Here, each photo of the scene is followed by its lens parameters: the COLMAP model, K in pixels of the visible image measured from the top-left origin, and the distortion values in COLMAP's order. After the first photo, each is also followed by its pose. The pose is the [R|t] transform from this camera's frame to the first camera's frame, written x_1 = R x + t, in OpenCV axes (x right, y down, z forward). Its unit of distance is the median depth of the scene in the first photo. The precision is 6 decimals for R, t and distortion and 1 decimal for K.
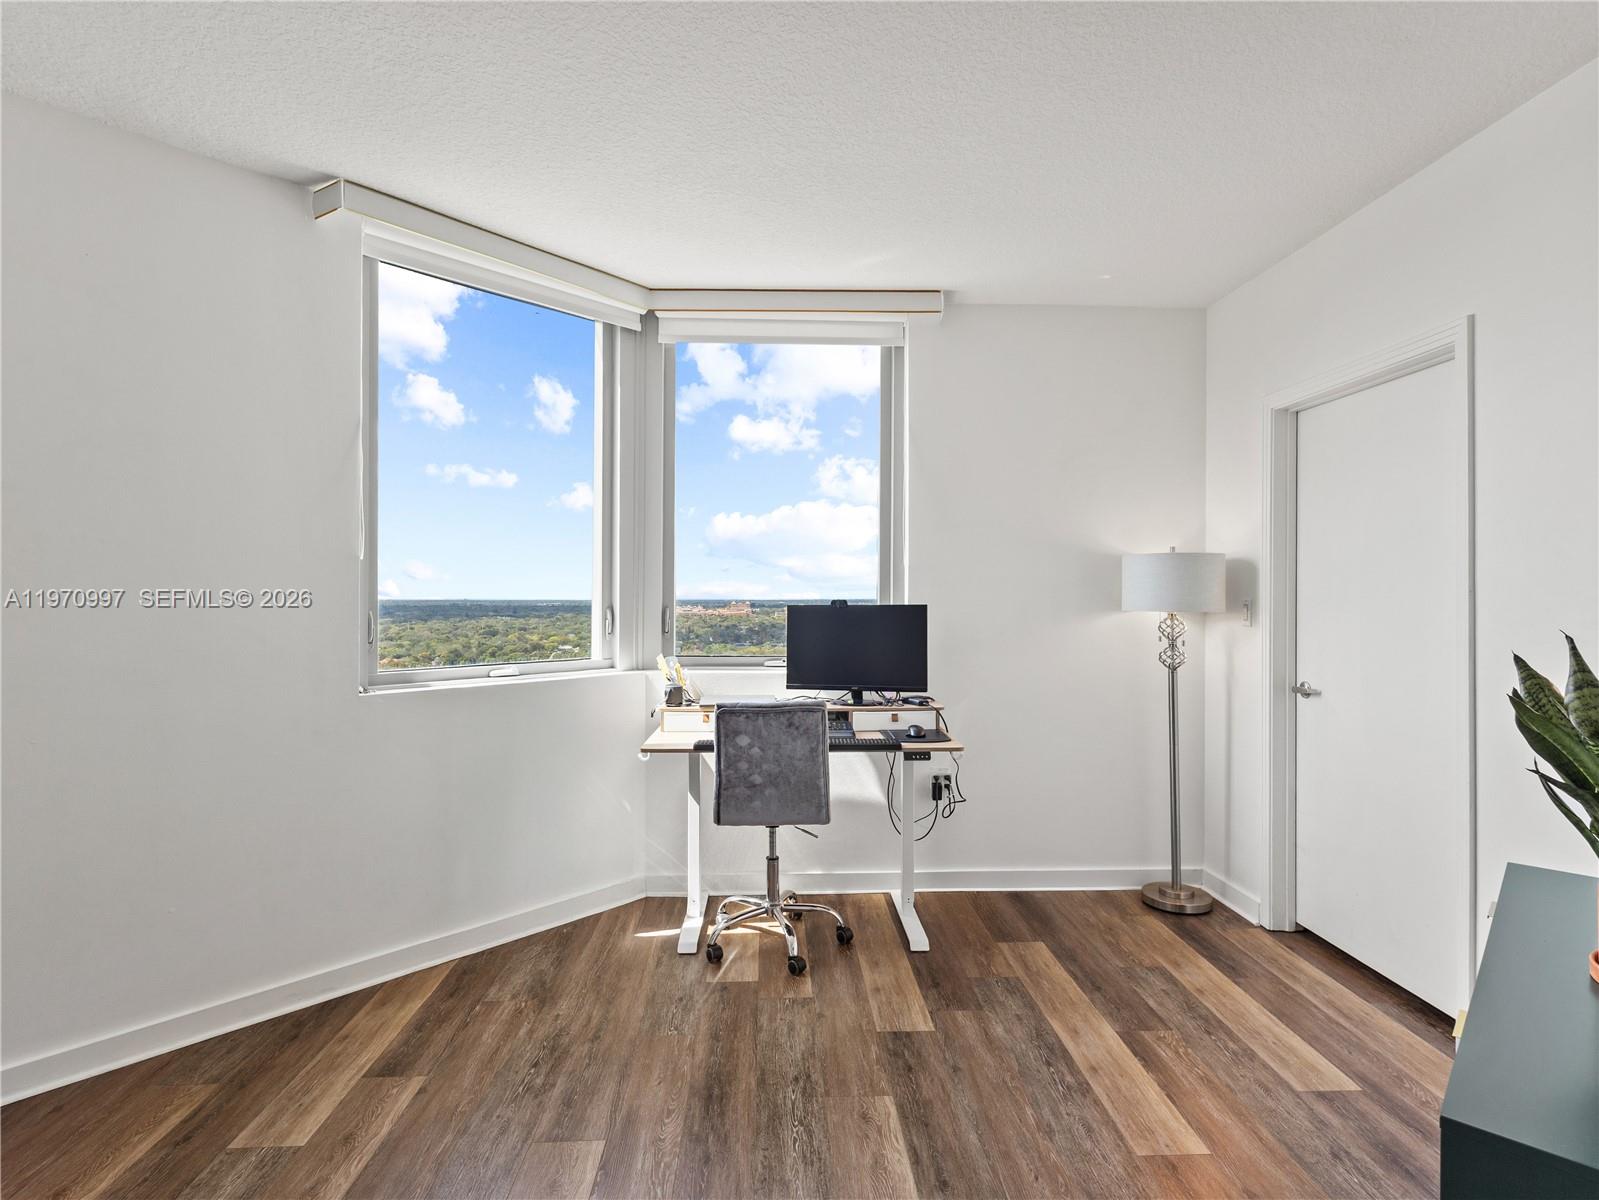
lens RADIAL K [[880.0, 0, 792.2], [0, 880.0, 600.5], [0, 0, 1]] dist [-0.005113, 0.001524]
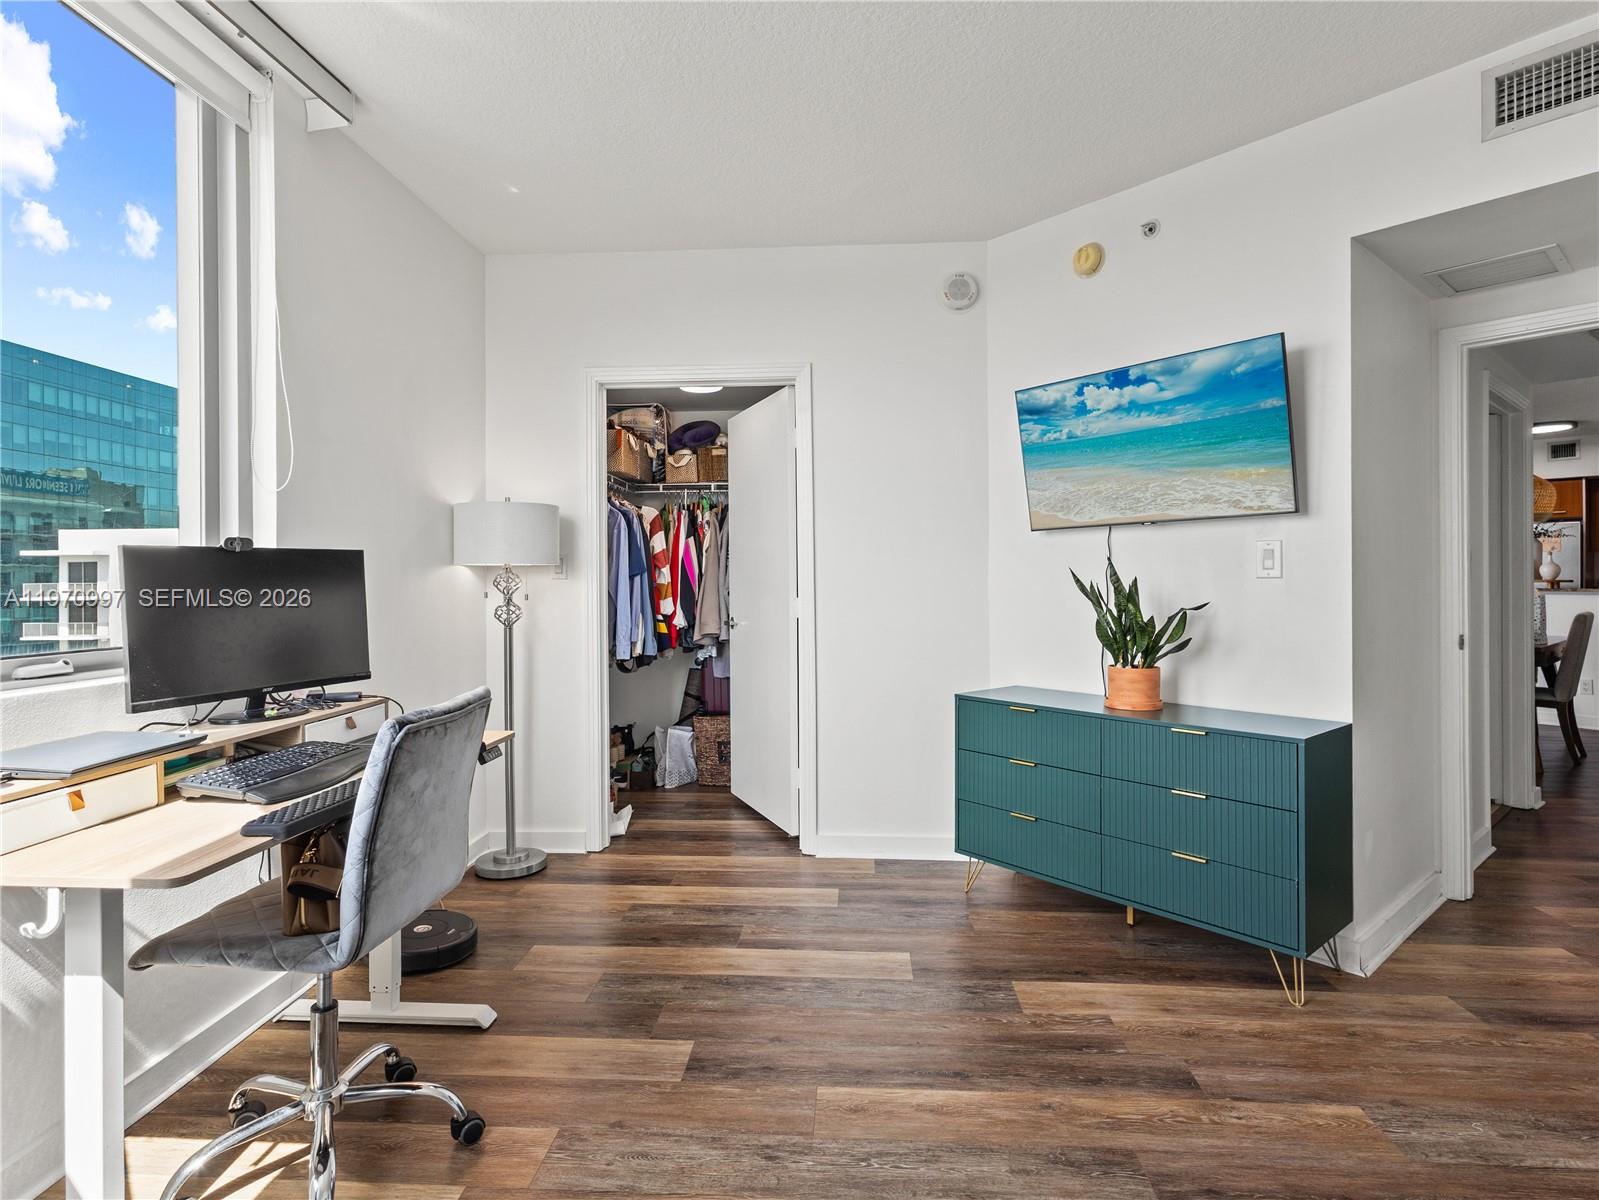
lens RADIAL K [[880.0, 0, 798.0], [0, 880.0, 589.9], [0, 0, 1]] dist [-0.005113, 0.001524]
pose [[0.058438, -0.013383, 0.998201, -0.508463], [0.018263, 0.999757, 0.012335, 0.034027], [-0.998124, 0.017509, 0.058669, 0.636771]]
